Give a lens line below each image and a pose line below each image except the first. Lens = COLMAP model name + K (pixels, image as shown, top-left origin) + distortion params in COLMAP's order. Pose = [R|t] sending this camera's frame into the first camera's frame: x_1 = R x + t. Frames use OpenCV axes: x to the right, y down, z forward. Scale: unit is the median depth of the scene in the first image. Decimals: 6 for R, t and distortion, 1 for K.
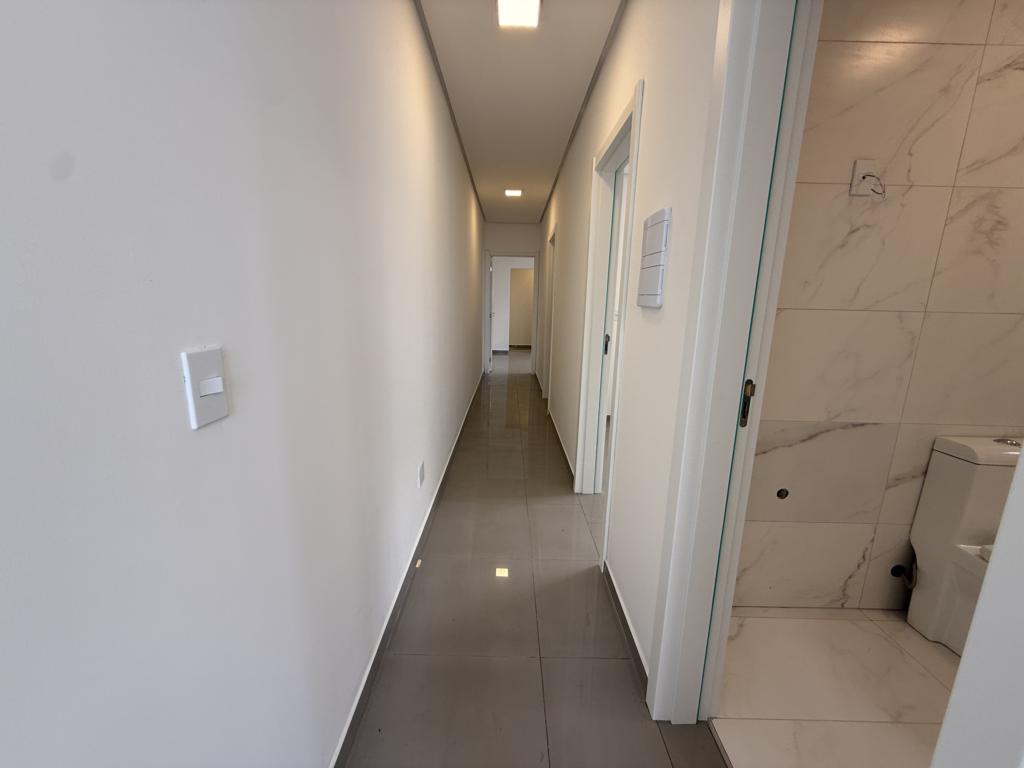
lens RADIAL K [[407.9, 0, 513.0], [0, 407.9, 385.9], [0, 0, 1]] dist [-0.003794, 0.001551]
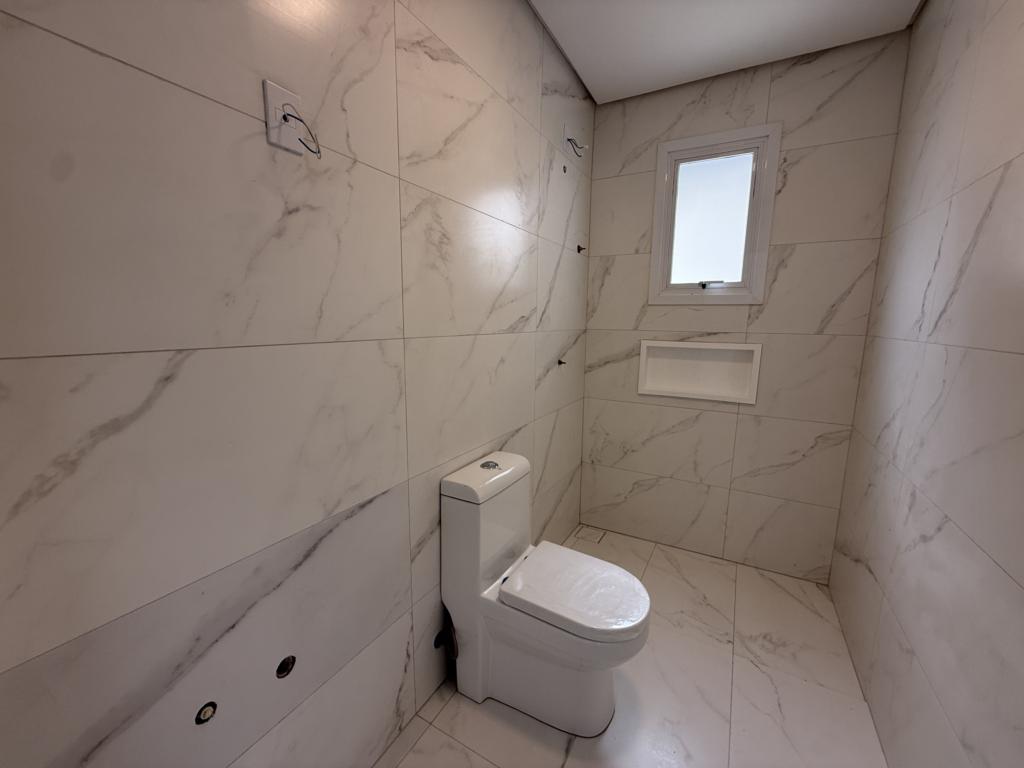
lens RADIAL K [[407.9, 0, 511.9], [0, 407.9, 384.2], [0, 0, 1]] dist [-0.003794, 0.001551]
pose [[0.480086, -0.157034, 0.863052, 0.441497], [0.177857, 0.980837, 0.079529, -0.125692], [-0.859002, 0.115319, 0.498815, 0.460496]]
